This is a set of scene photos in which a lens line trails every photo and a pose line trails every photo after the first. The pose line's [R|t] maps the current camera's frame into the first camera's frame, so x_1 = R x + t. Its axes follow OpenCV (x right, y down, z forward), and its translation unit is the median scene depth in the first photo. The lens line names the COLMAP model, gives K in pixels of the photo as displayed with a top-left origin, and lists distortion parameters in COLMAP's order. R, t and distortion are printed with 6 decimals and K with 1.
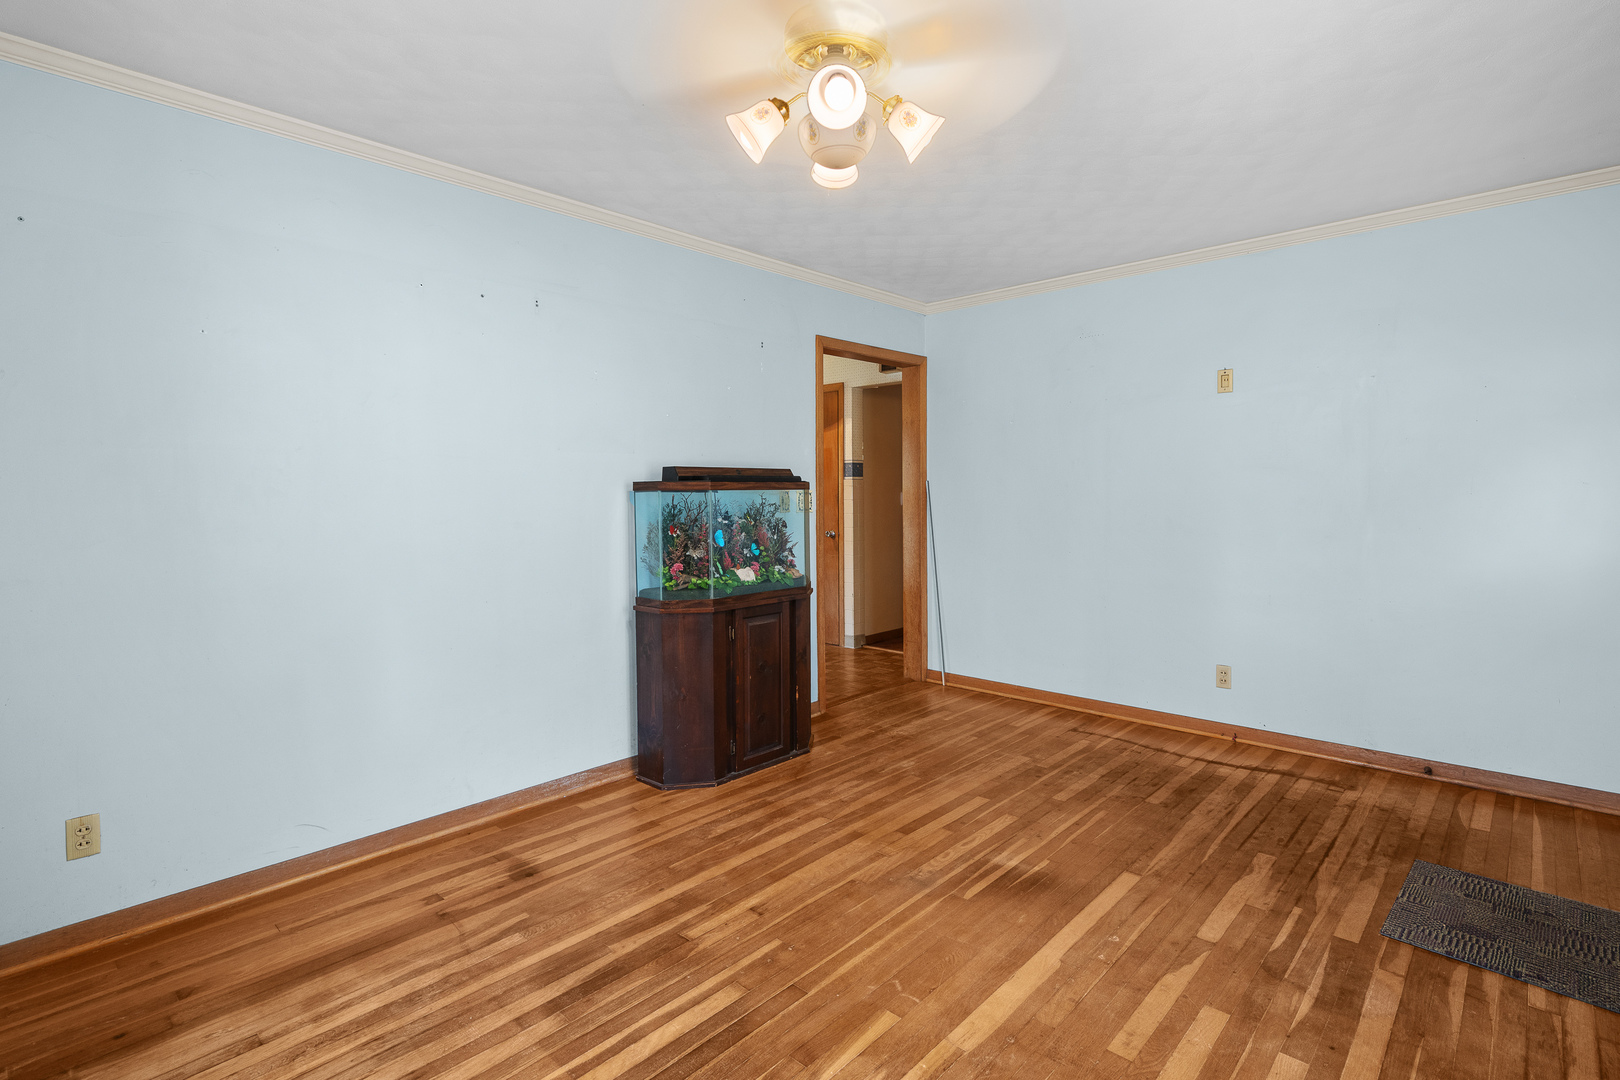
lens RADIAL K [[787.8, 0, 810.0], [0, 787.8, 540.0], [0, 0, 1]] dist [0.002290, 0.000208]
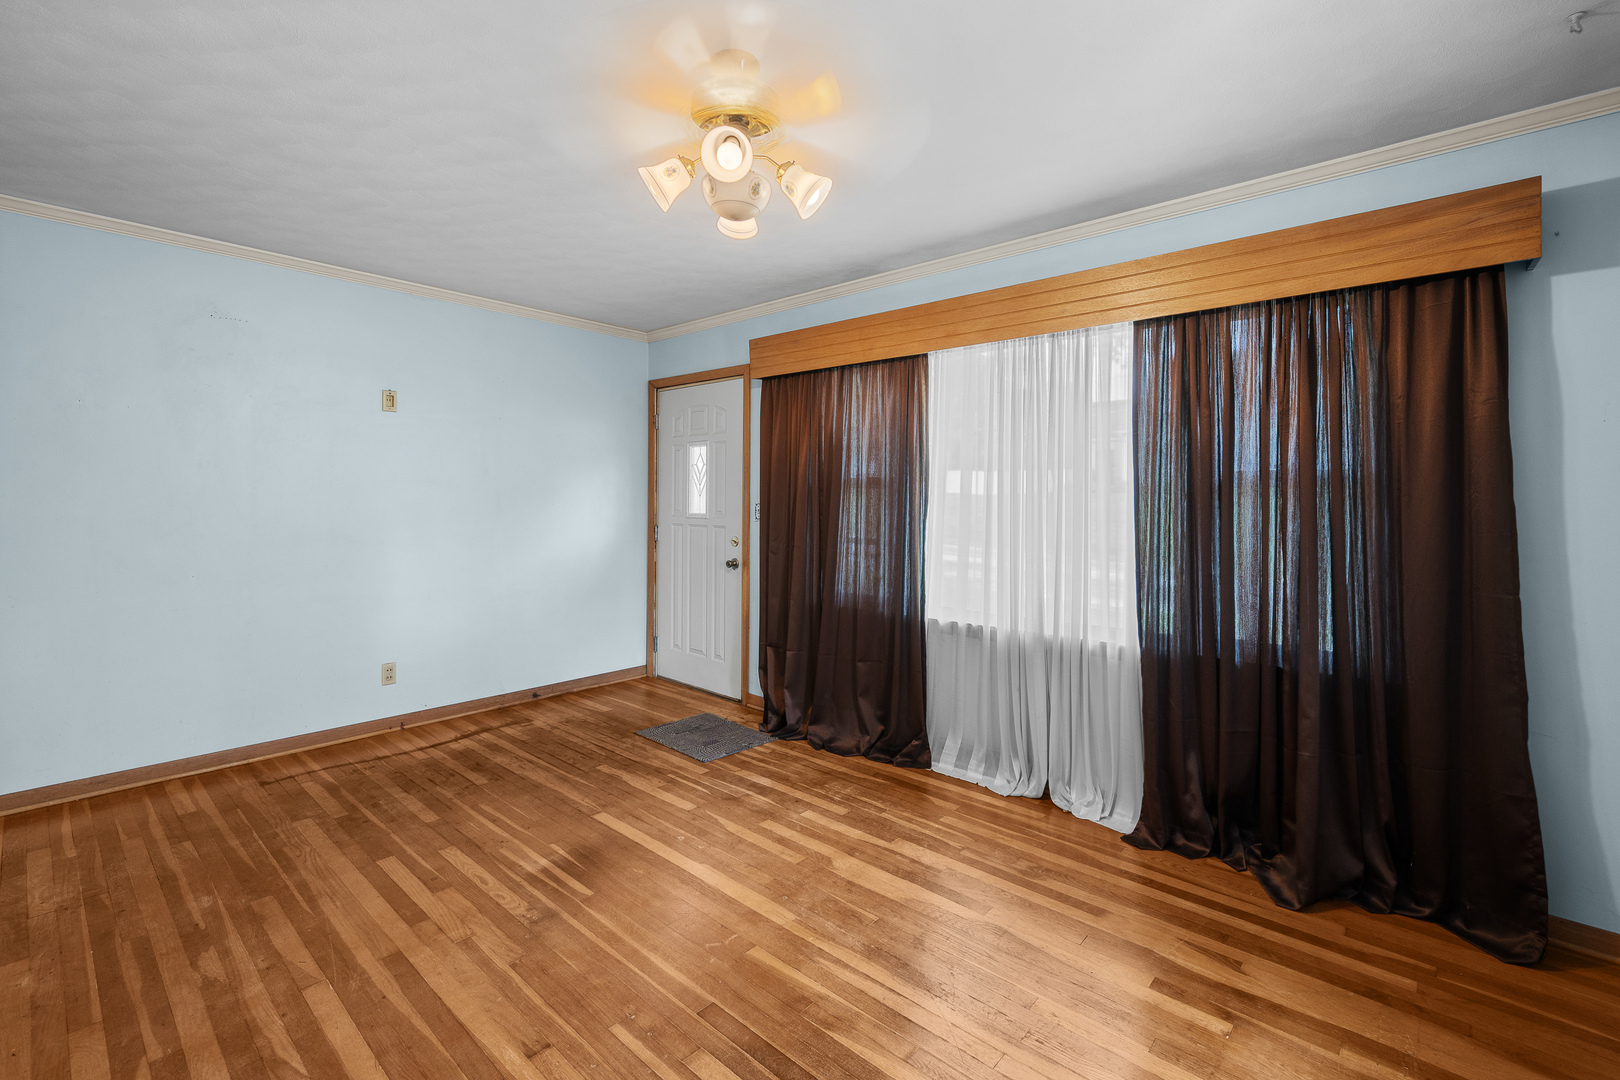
lens RADIAL K [[709.0, 0, 814.2], [0, 709.0, 501.3], [0, 0, 1]] dist [0.002179, 0.000326]
pose [[-0.022551, 0.003544, 0.999739, -0.688684], [0.056756, 0.998386, -0.002259, -0.039636], [-0.998133, 0.056690, -0.022716, 0.647204]]
